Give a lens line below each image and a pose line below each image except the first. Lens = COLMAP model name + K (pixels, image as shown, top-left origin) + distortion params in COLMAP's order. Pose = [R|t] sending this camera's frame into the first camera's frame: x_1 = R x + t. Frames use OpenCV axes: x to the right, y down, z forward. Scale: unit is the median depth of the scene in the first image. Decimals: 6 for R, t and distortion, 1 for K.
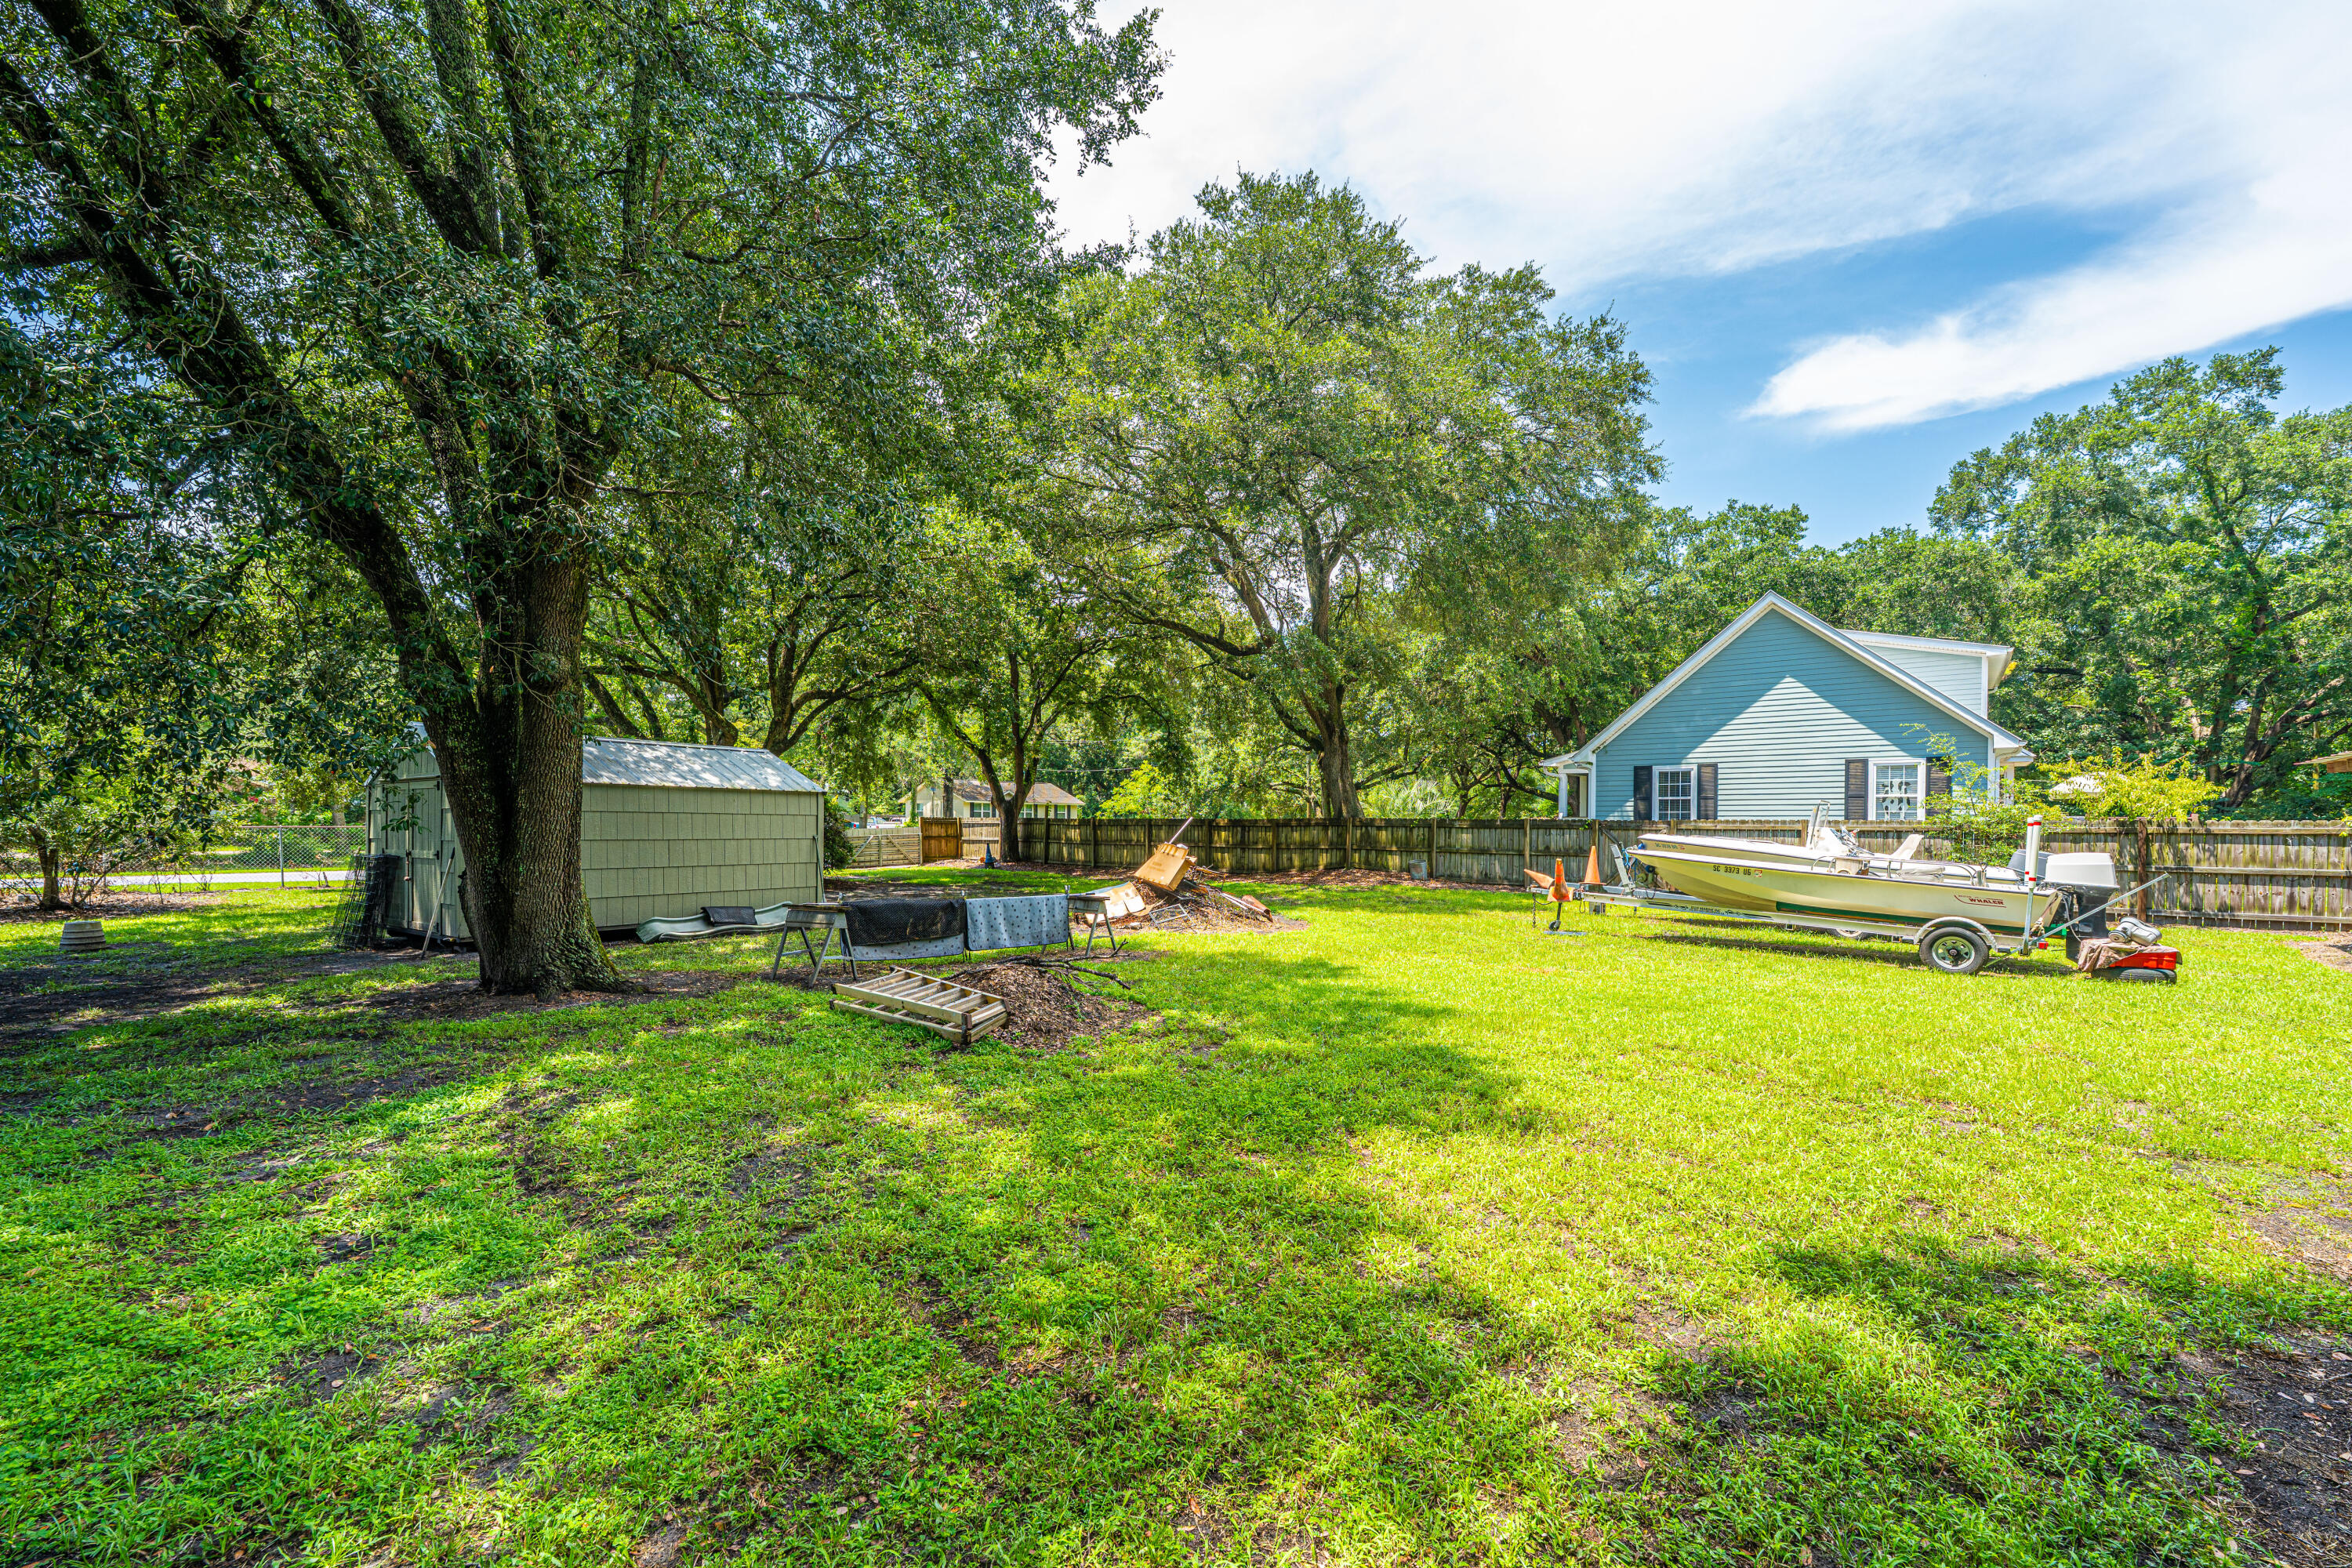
lens RADIAL K [[931.7, 0, 1146.9], [0, 931.7, 829.5], [0, 0, 1]] dist [-0.004070, 0.000818]
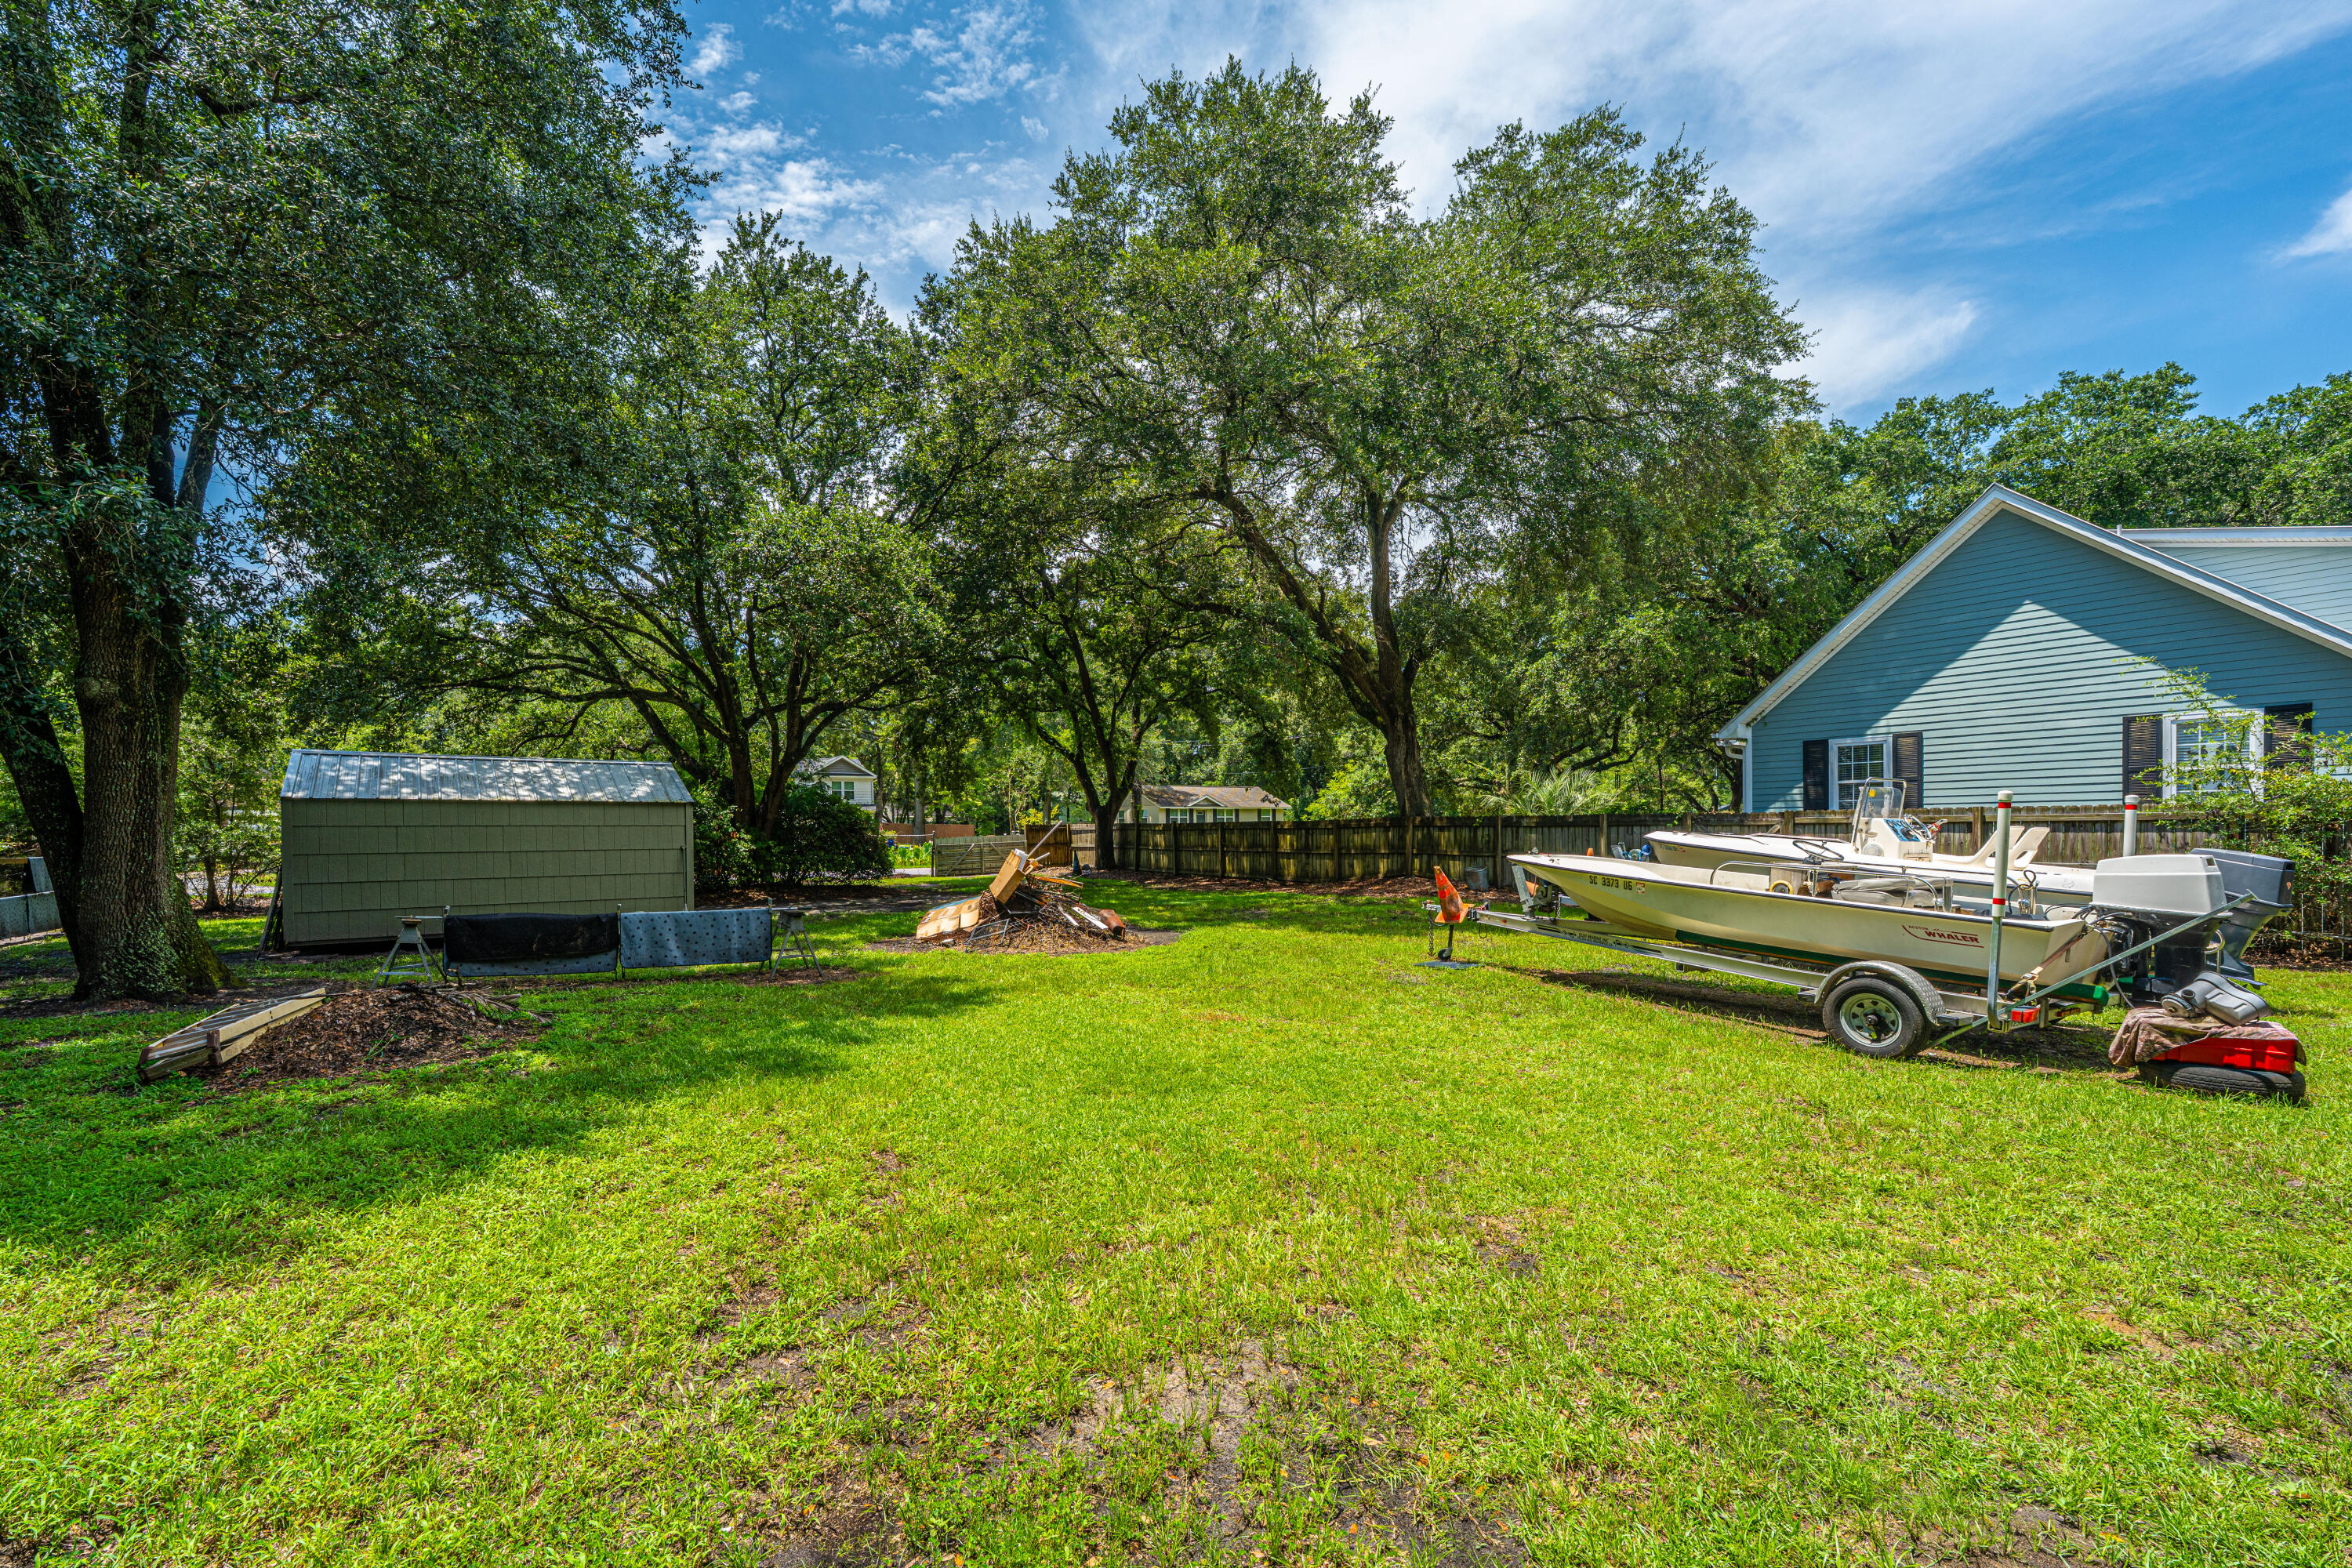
lens RADIAL K [[931.7, 0, 1199.8], [0, 931.7, 836.9], [0, 0, 1]] dist [-0.004070, 0.000818]
pose [[0.949385, -0.012986, -0.313846, 0.322953], [0.013556, 0.999908, -0.000367, 0.003638], [0.313822, -0.003906, 0.949474, 0.143225]]
